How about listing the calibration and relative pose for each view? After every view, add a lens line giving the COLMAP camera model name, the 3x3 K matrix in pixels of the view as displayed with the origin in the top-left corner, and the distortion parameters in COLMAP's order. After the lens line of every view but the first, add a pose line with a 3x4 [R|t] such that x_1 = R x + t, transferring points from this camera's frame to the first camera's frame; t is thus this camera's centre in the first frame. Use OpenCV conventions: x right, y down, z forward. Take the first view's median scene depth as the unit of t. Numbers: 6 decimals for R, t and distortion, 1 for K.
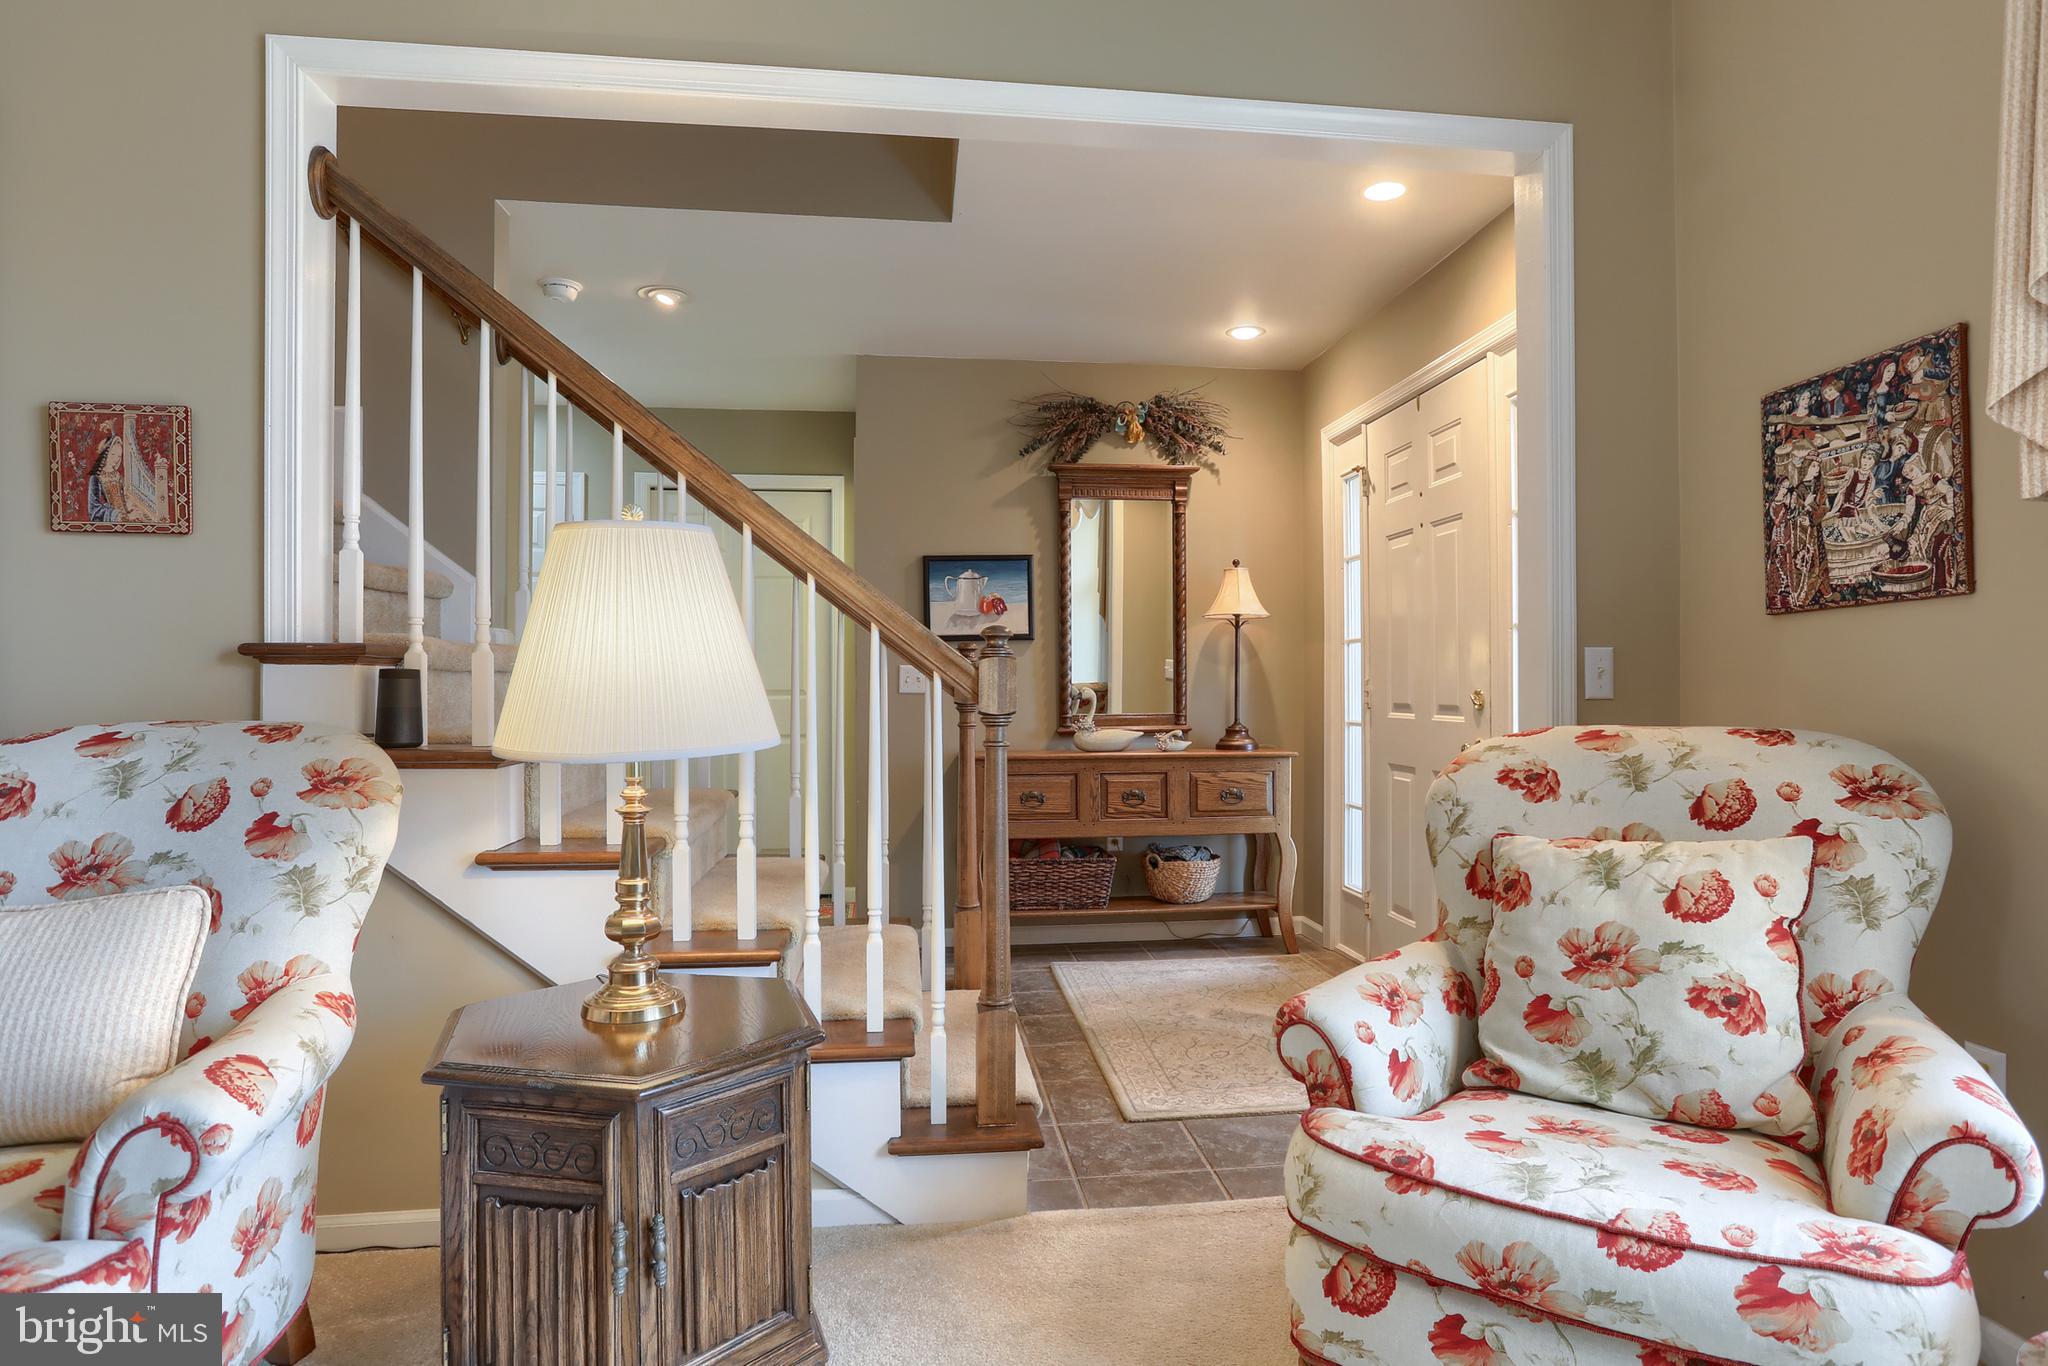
lens RADIAL K [[1148.5, 0, 1057.7], [0, 1148.5, 683.5], [0, 0, 1]] dist [-0.033103, 0.002778]
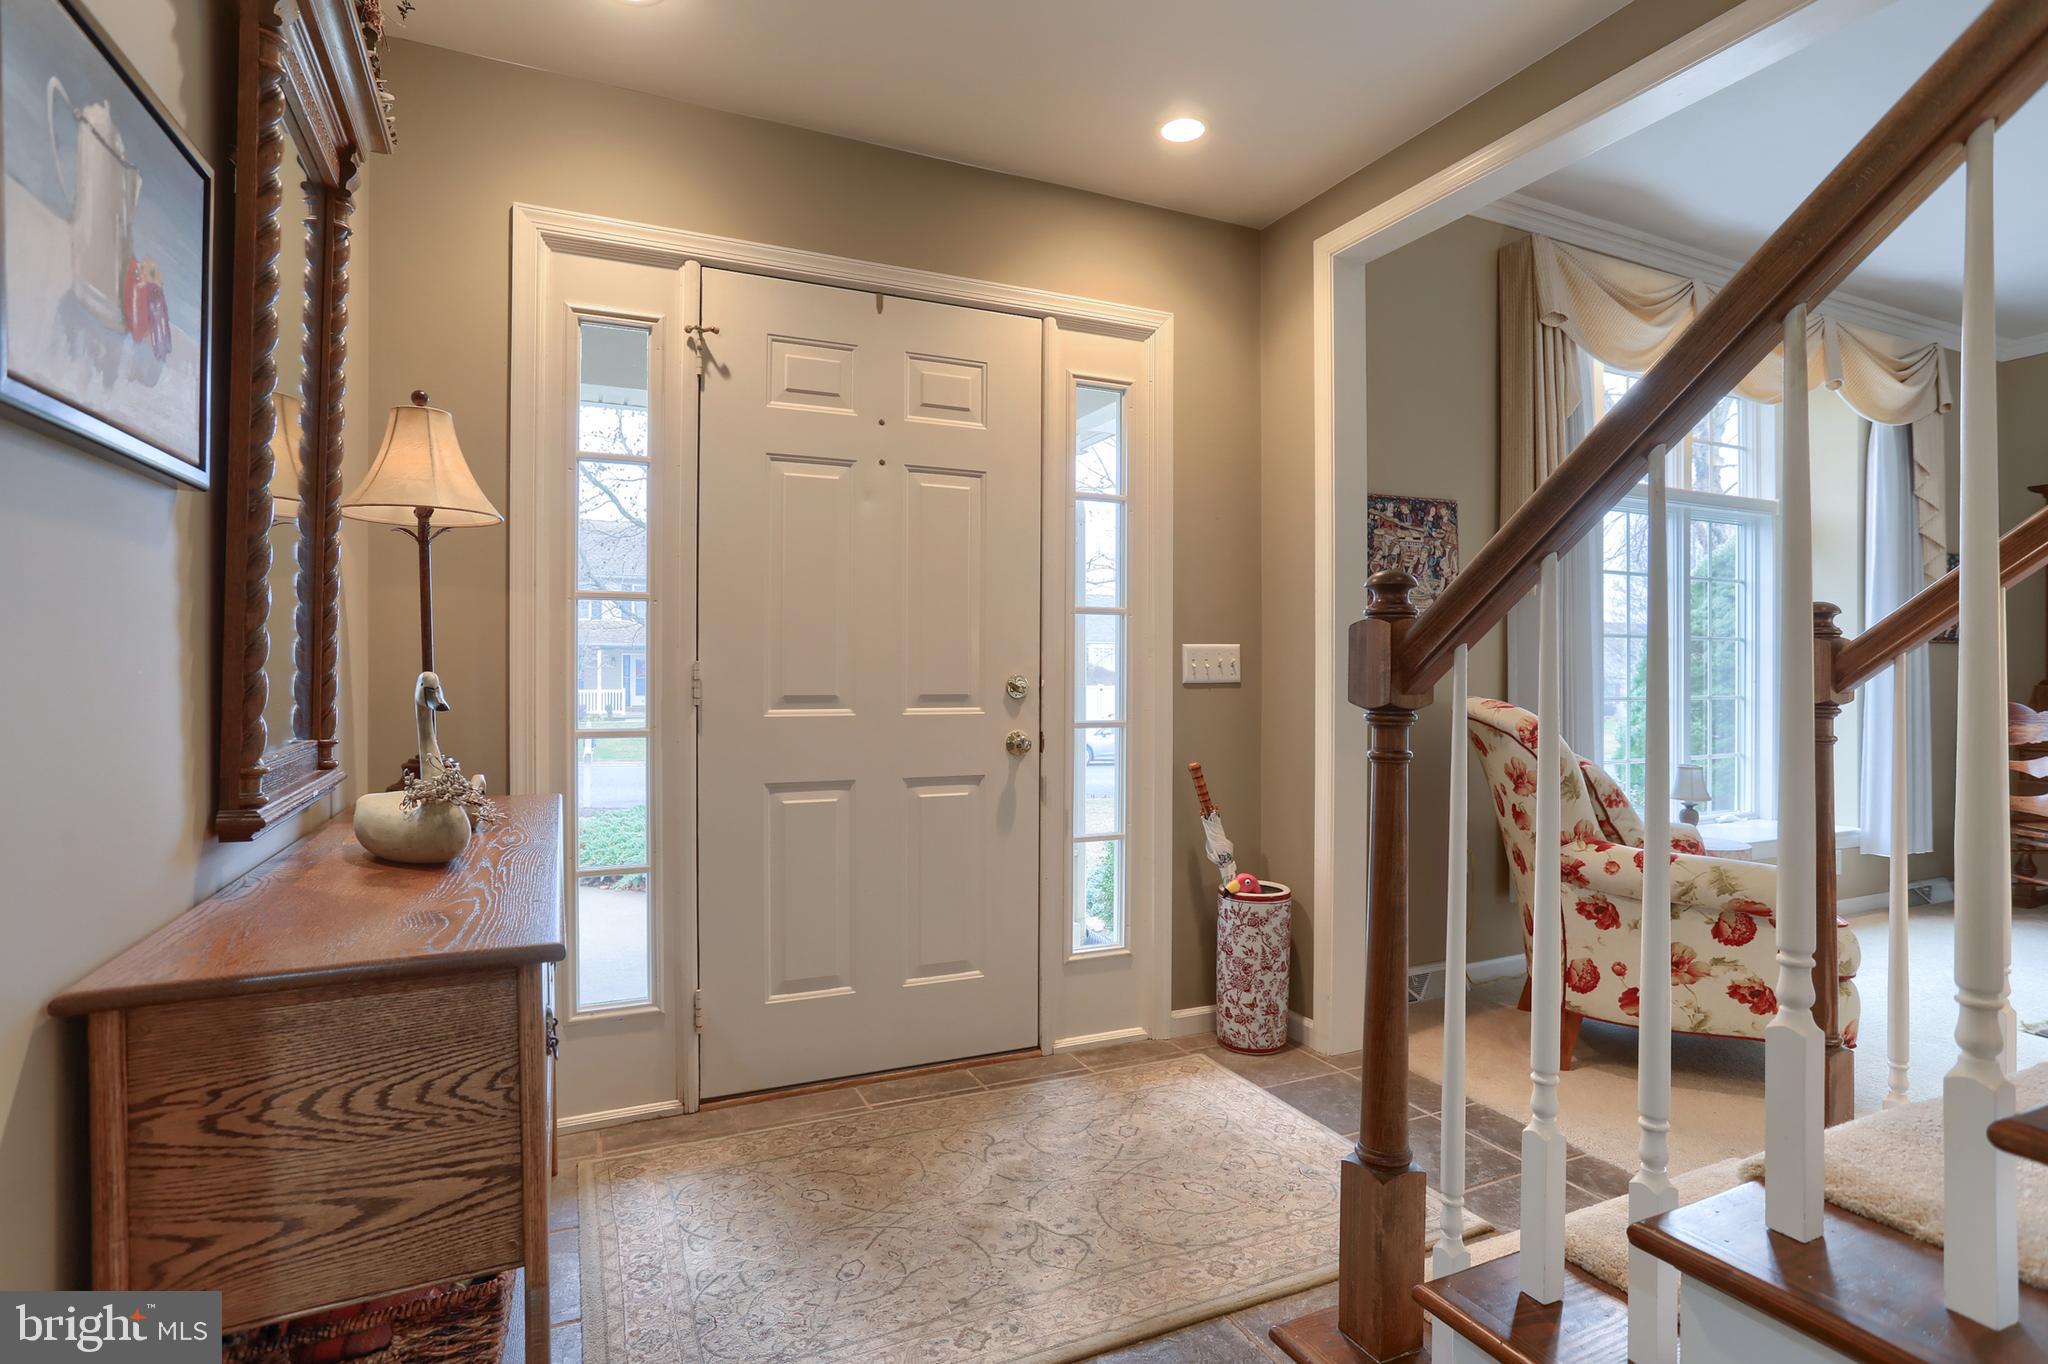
lens RADIAL K [[1013.7, 0, 1028.6], [0, 1013.7, 656.8], [0, 0, 1]] dist [-0.057450, 0.035032]
pose [[-0.287242, 0.010258, 0.957803, -0.700096], [-0.008026, 0.999882, -0.013116, 0.002115], [-0.957824, -0.011455, -0.287126, 2.121326]]
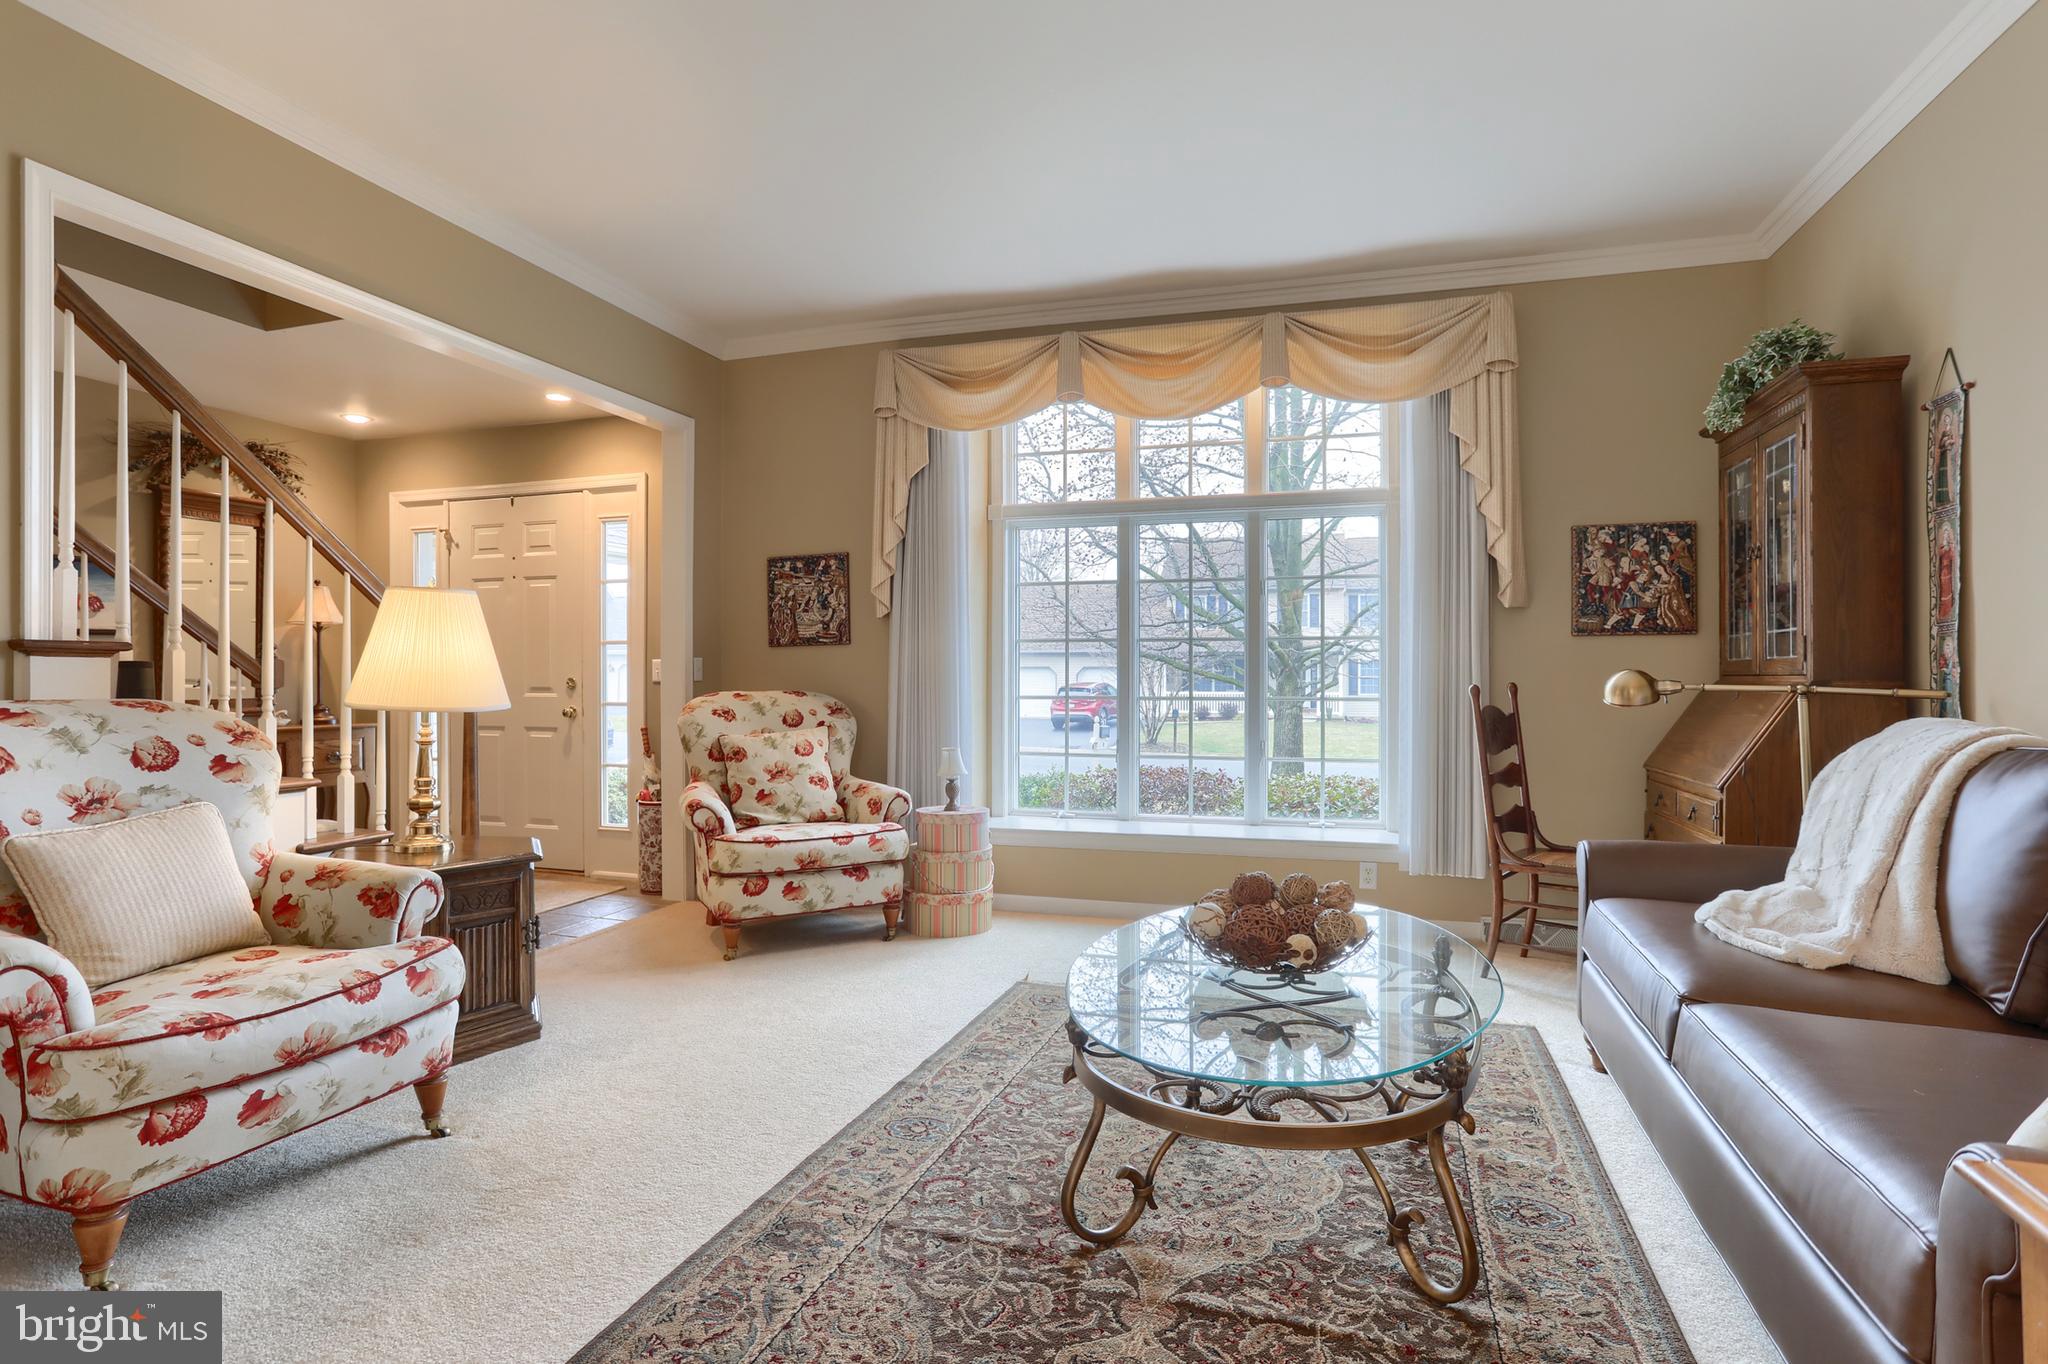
lens RADIAL K [[1024.3, 0, 1030.7], [0, 1024.3, 685.4], [0, 0, 1]] dist [-0.061515, 0.036515]
pose [[0.416523, -0.006604, 0.909101, -1.326044], [-0.002277, 0.999963, 0.008307, 0.005185], [-0.909122, -0.005530, 0.416492, -0.514459]]
